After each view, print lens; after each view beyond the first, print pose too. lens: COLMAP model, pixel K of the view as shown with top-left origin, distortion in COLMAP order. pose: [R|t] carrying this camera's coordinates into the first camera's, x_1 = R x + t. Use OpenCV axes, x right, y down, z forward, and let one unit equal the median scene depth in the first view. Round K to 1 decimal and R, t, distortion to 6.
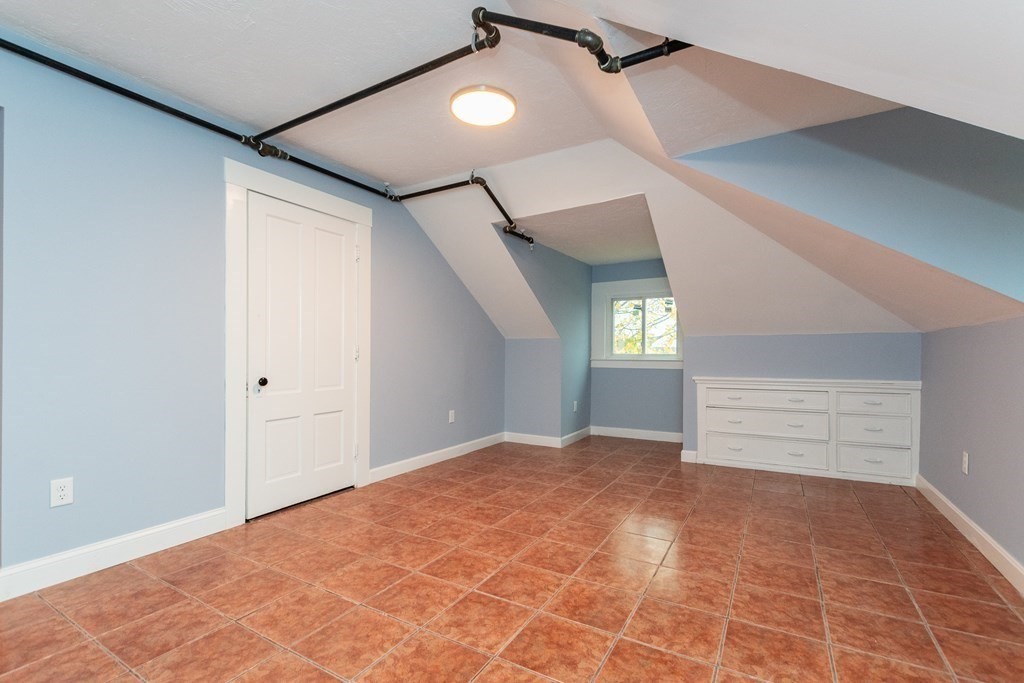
lens RADIAL K [[446.0, 0, 517.0], [0, 446.0, 348.9], [0, 0, 1]] dist [0.002995, -0.000618]
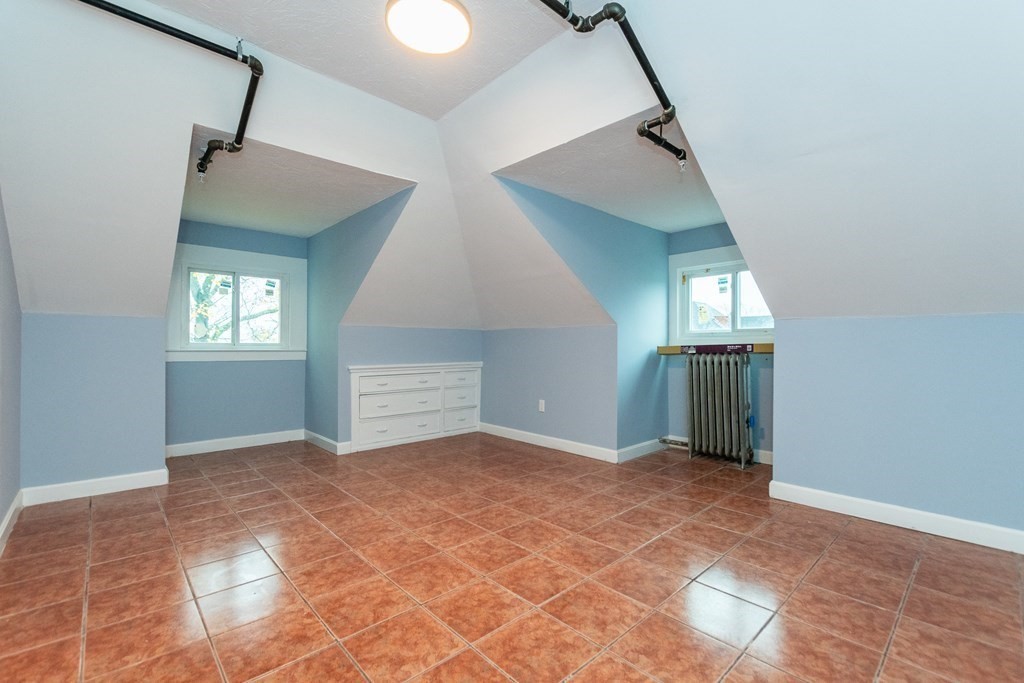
lens RADIAL K [[446.0, 0, 514.6], [0, 446.0, 339.1], [0, 0, 1]] dist [0.002995, -0.000618]
pose [[0.300943, 0.014734, 0.953528, -0.688286], [-0.013911, 0.999842, -0.011060, 0.012673], [-0.953541, -0.009936, 0.301100, 0.556283]]
